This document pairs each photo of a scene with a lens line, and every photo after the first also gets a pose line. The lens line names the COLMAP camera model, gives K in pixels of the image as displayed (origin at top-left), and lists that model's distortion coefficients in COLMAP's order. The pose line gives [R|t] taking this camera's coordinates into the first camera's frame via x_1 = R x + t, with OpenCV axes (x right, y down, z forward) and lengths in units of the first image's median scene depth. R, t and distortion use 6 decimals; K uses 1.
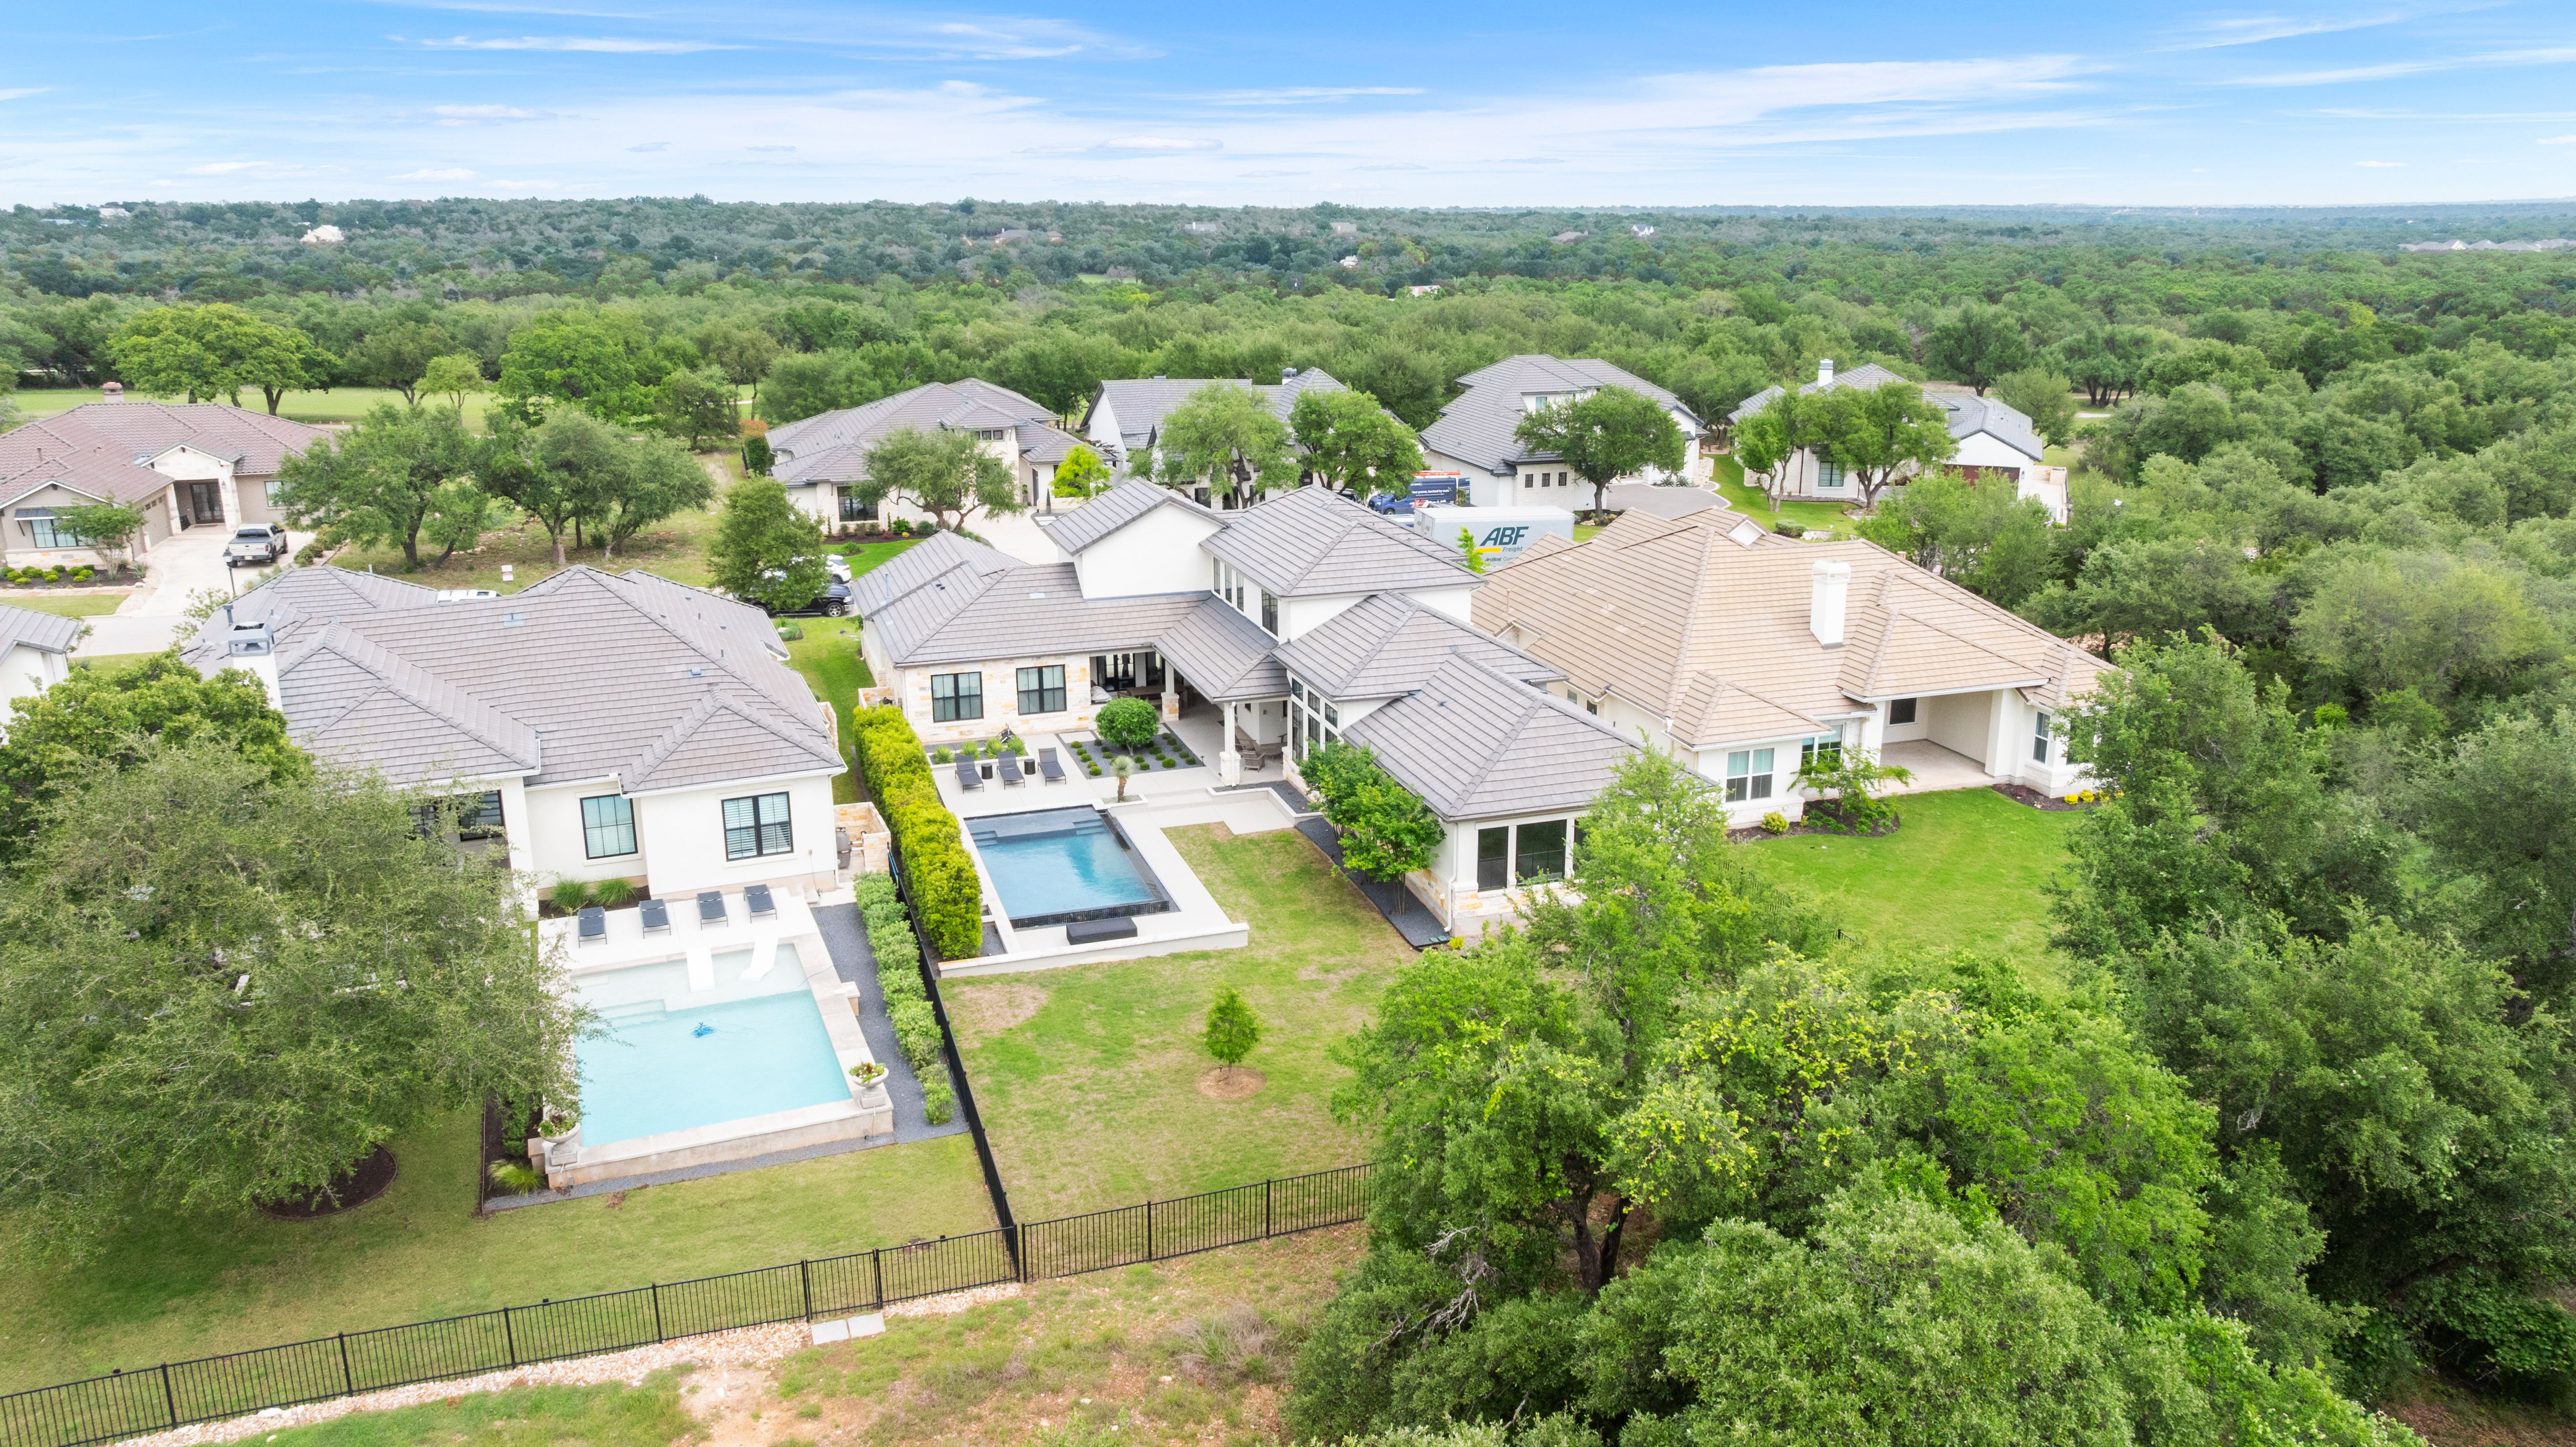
lens RADIAL K [[1832.2, 0, 1279.8], [0, 1832.2, 709.4], [0, 0, 1]] dist [-0.027956, -0.000494]
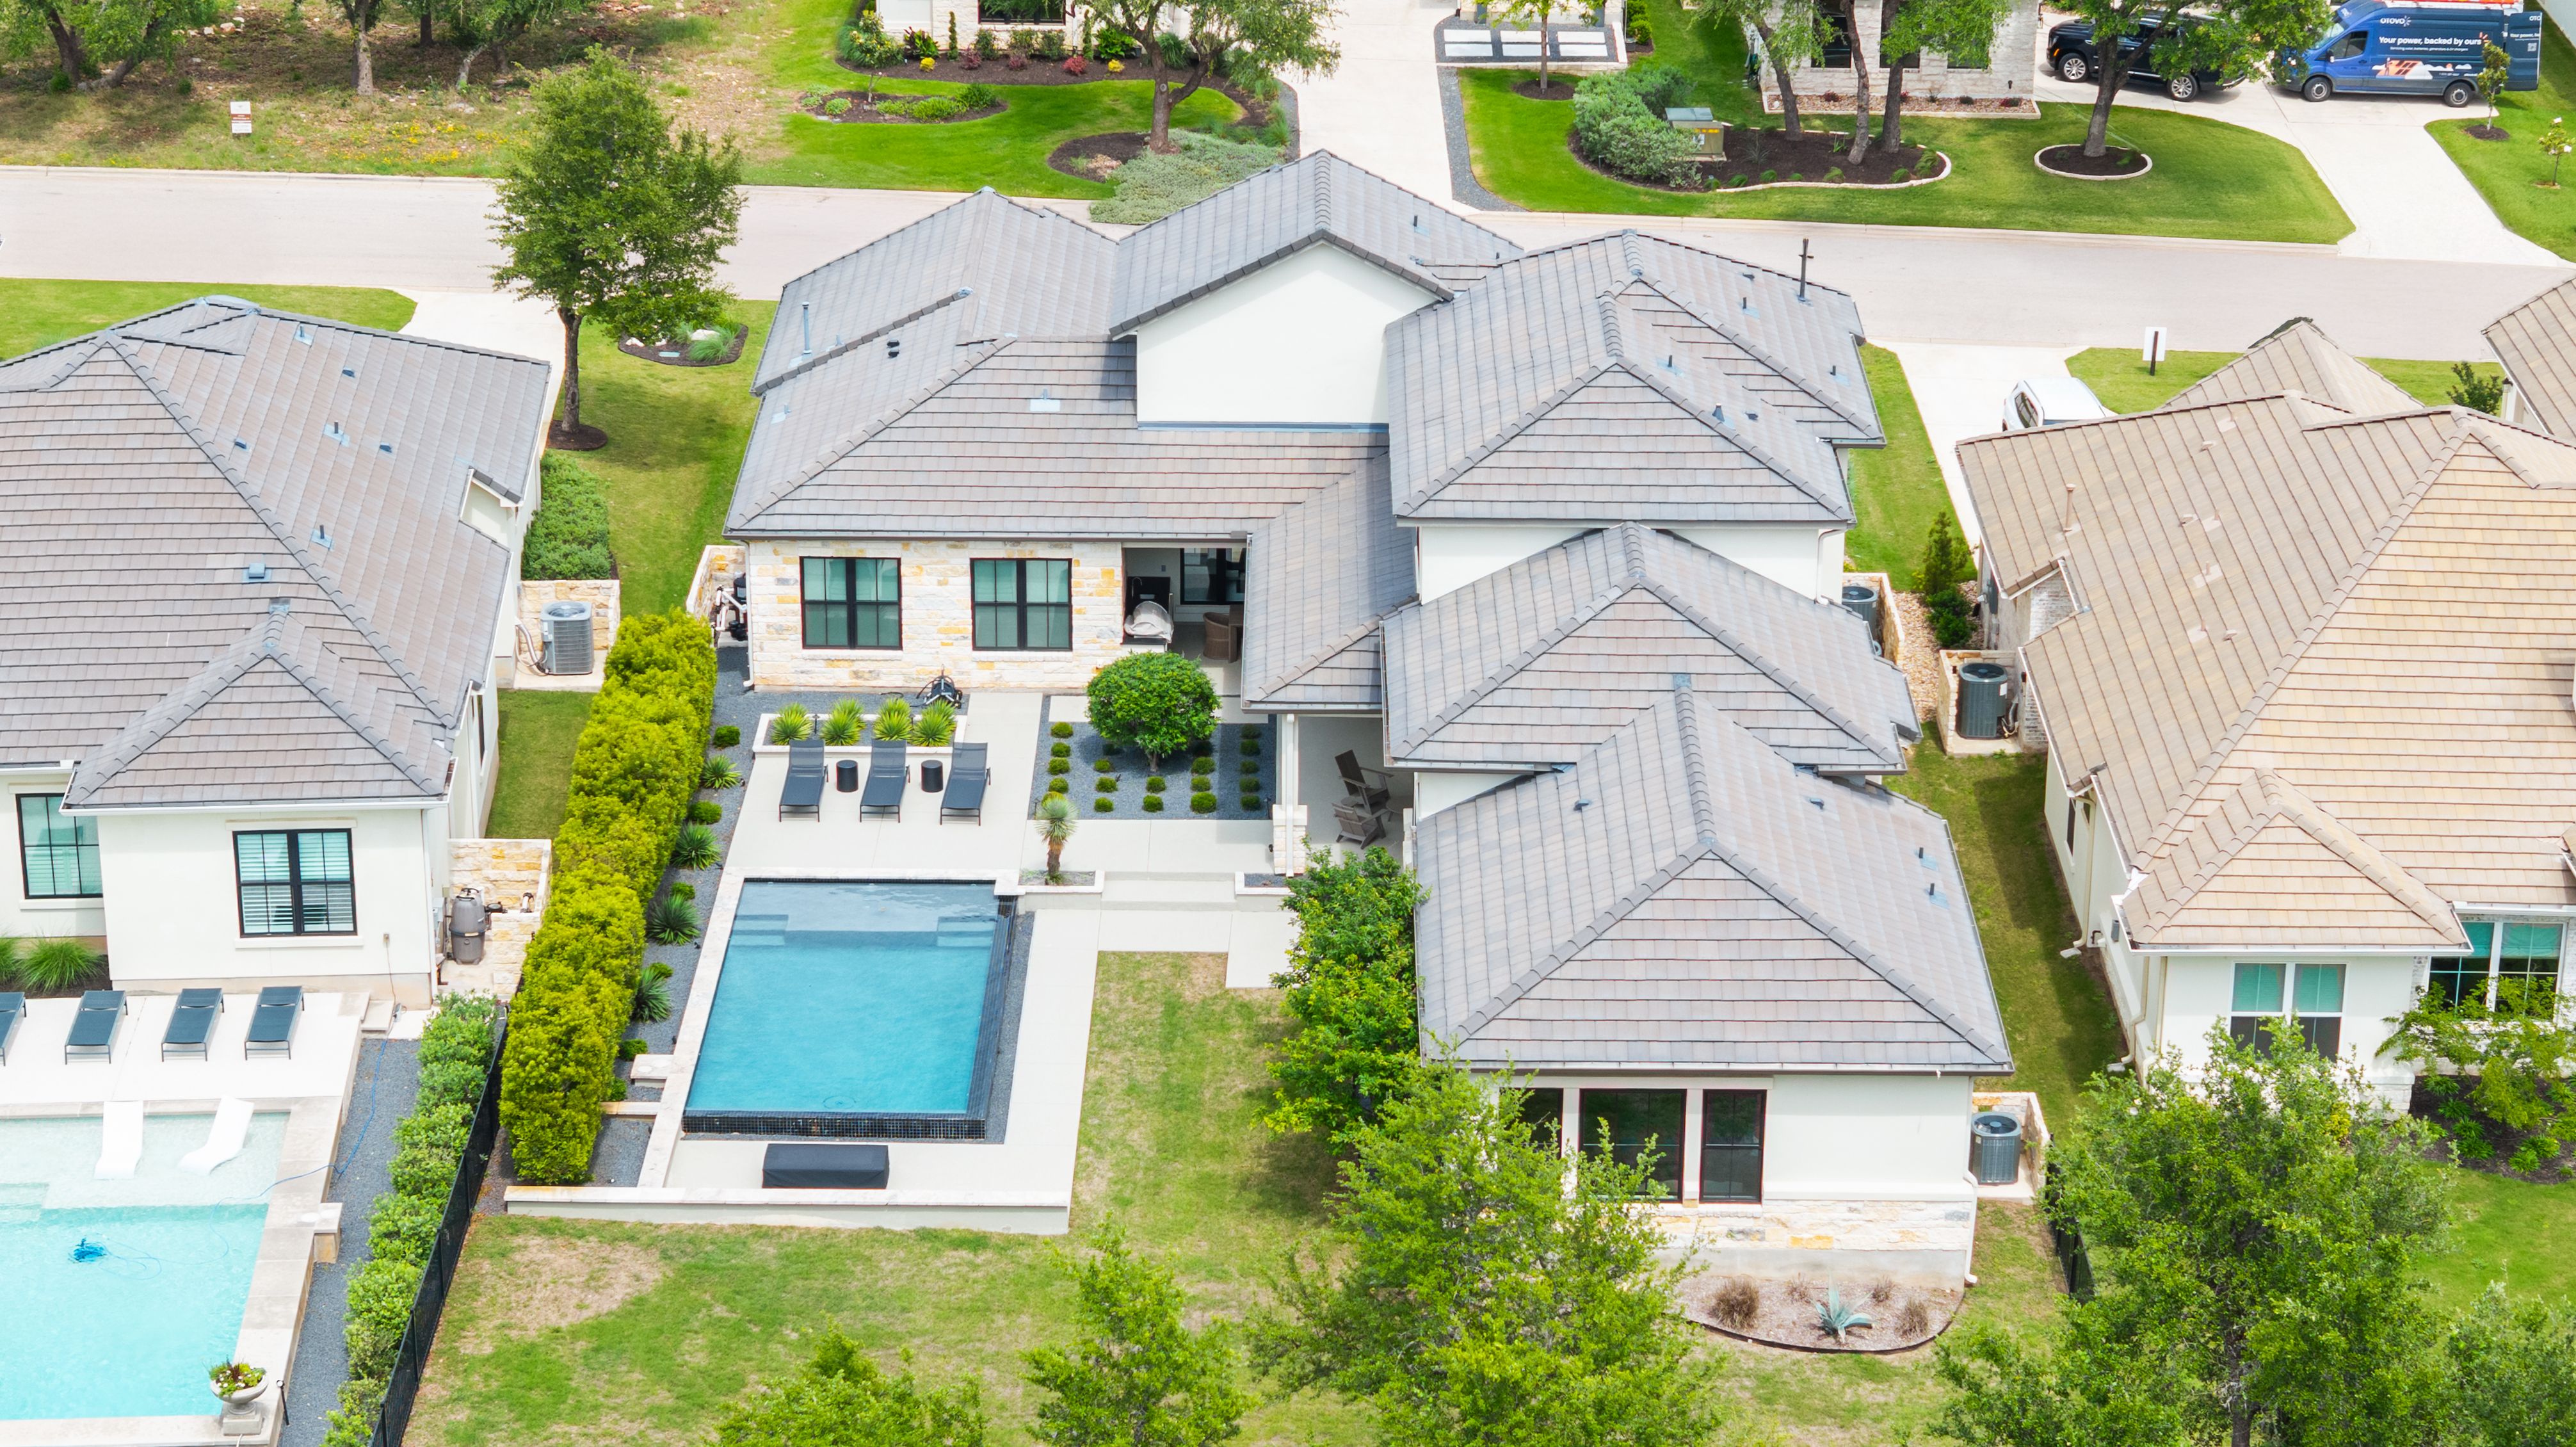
lens RADIAL K [[5268.2, 0, 1163.9], [0, 5268.2, 725.8], [0, 0, 1]] dist [0.007693, -1.727980]
pose [[0.944343, 0.128425, -0.302860, 0.386410], [-0.094205, 0.987665, 0.125070, -0.181401], [0.315186, -0.089578, 0.944793, -0.375808]]
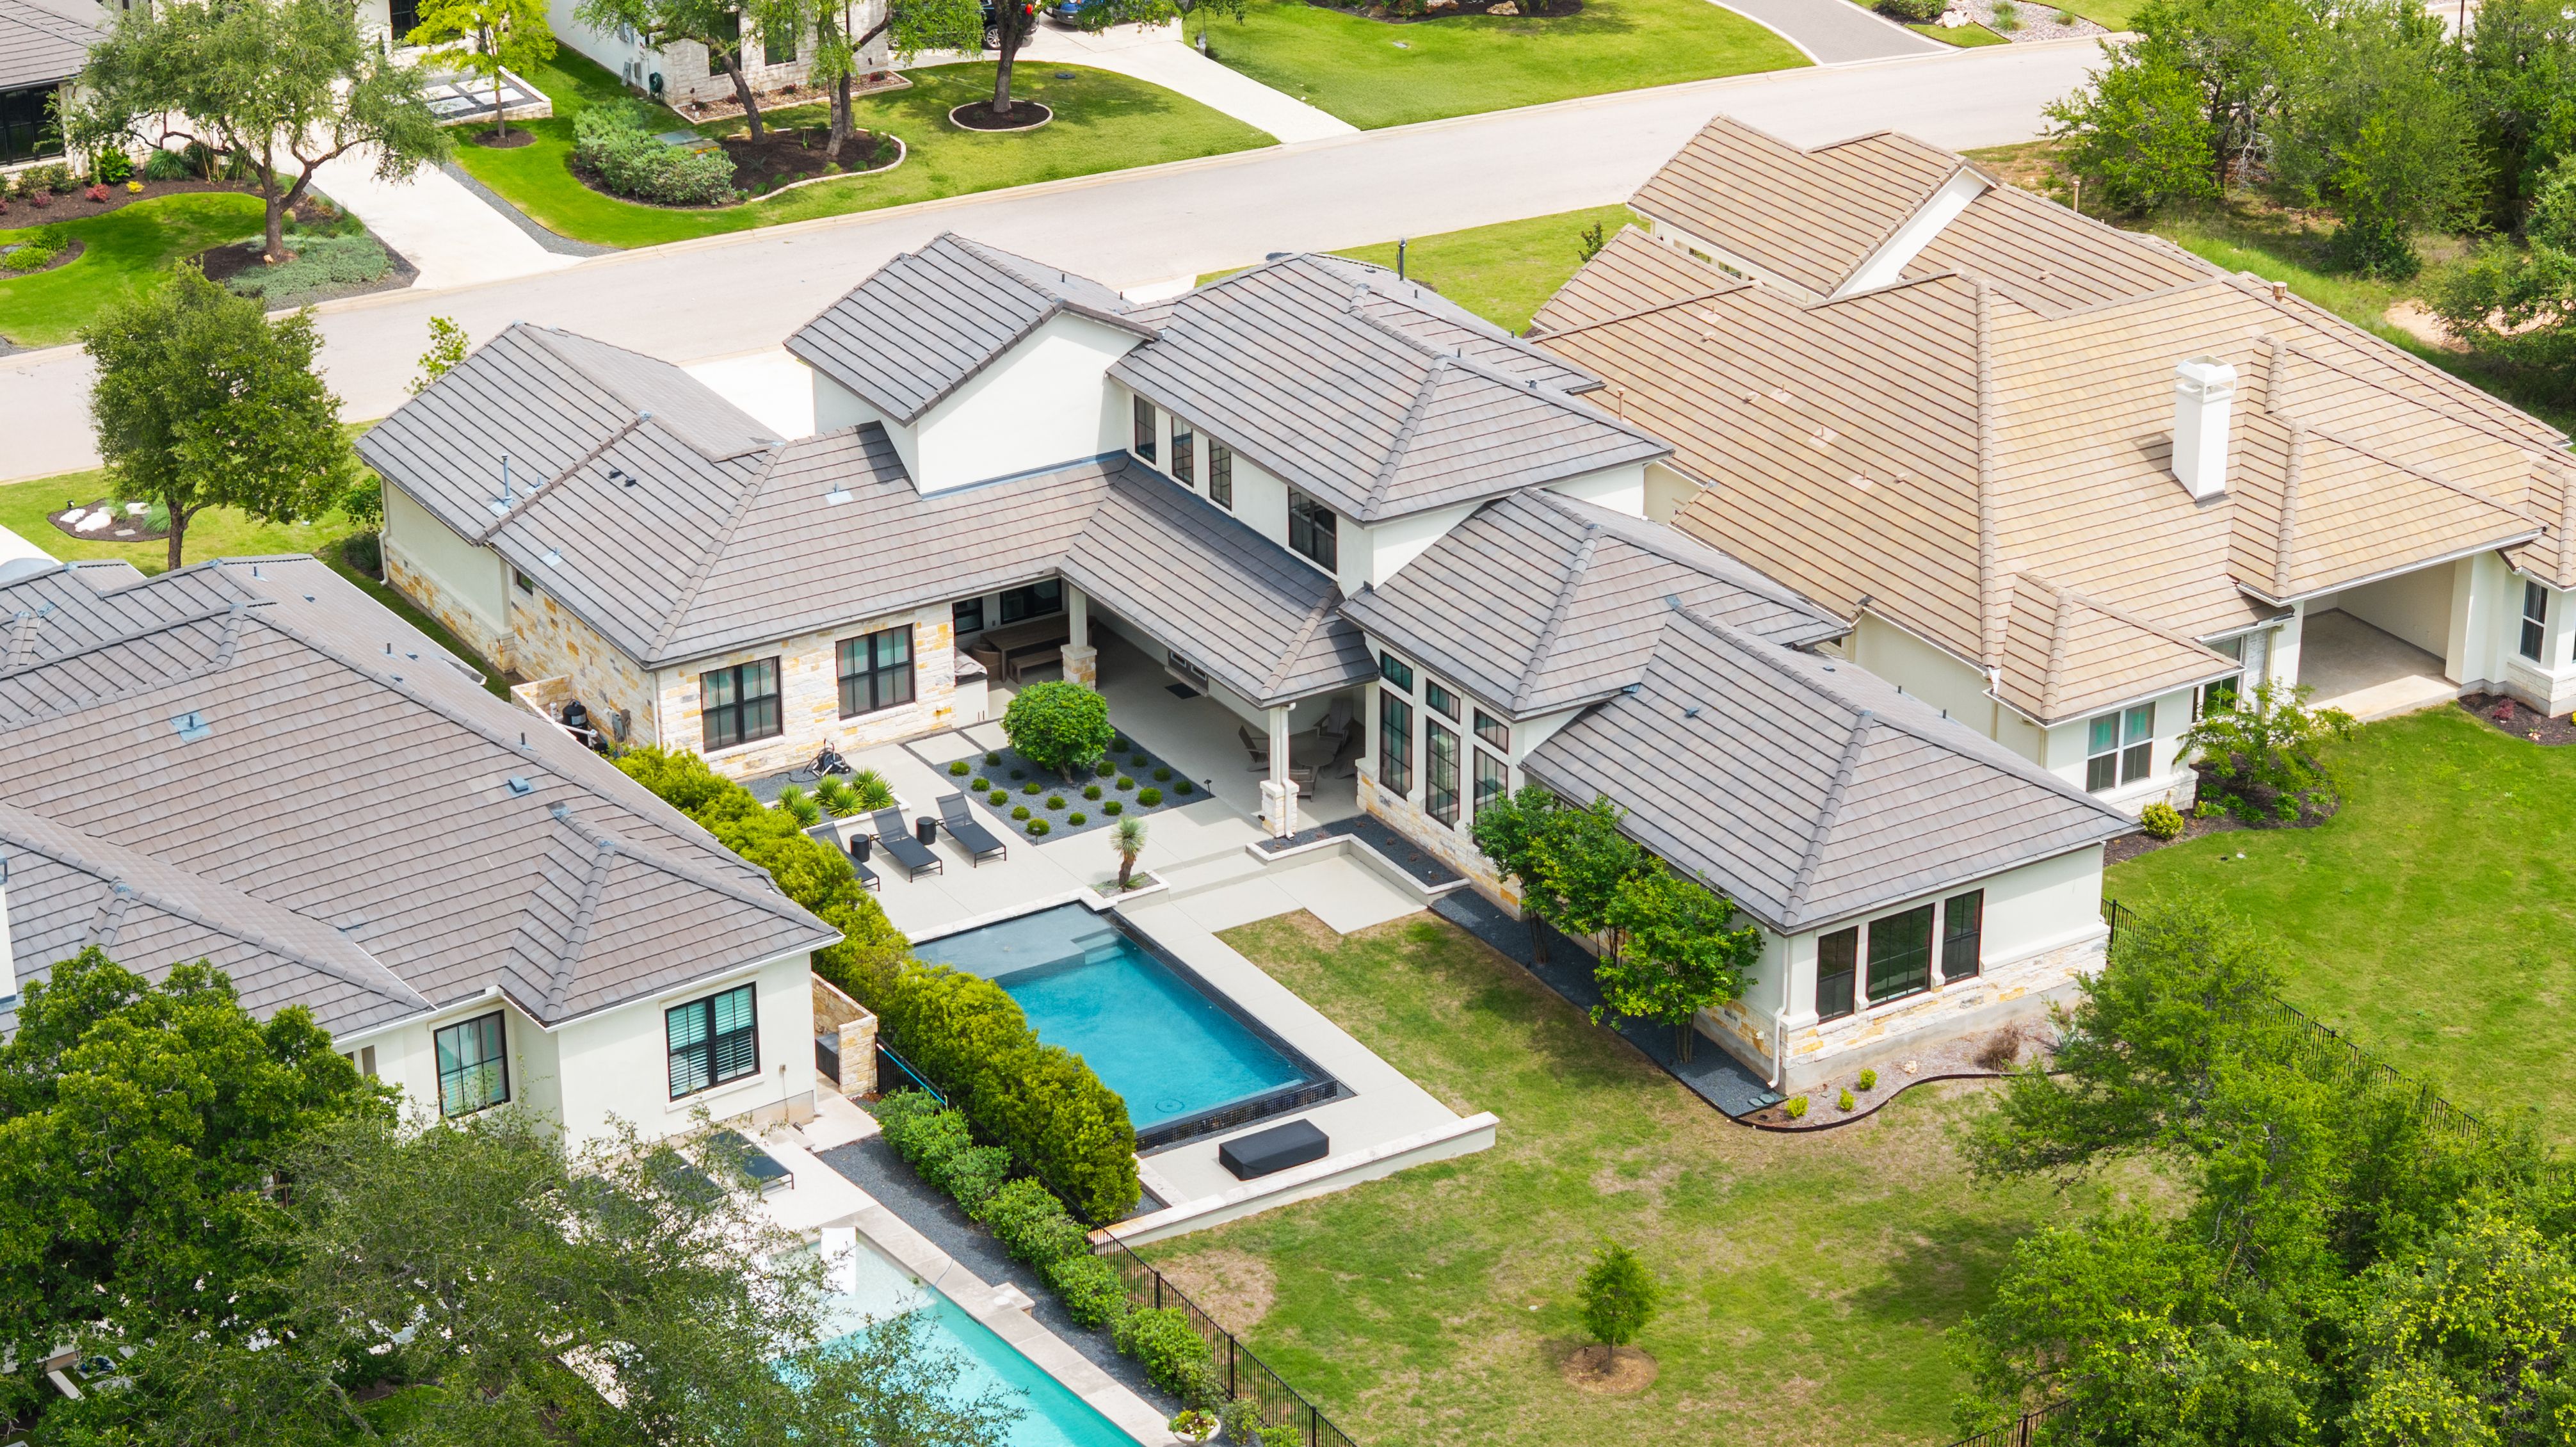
lens RADIAL K [[5268.2, 0, 1163.9], [0, 5268.2, 725.8], [0, 0, 1]] dist [0.007693, -1.727980]
pose [[0.975762, -0.095583, 0.196857, -0.414542], [0.066520, 0.986552, 0.149298, -0.261798], [-0.208480, -0.132584, 0.968998, -0.669614]]
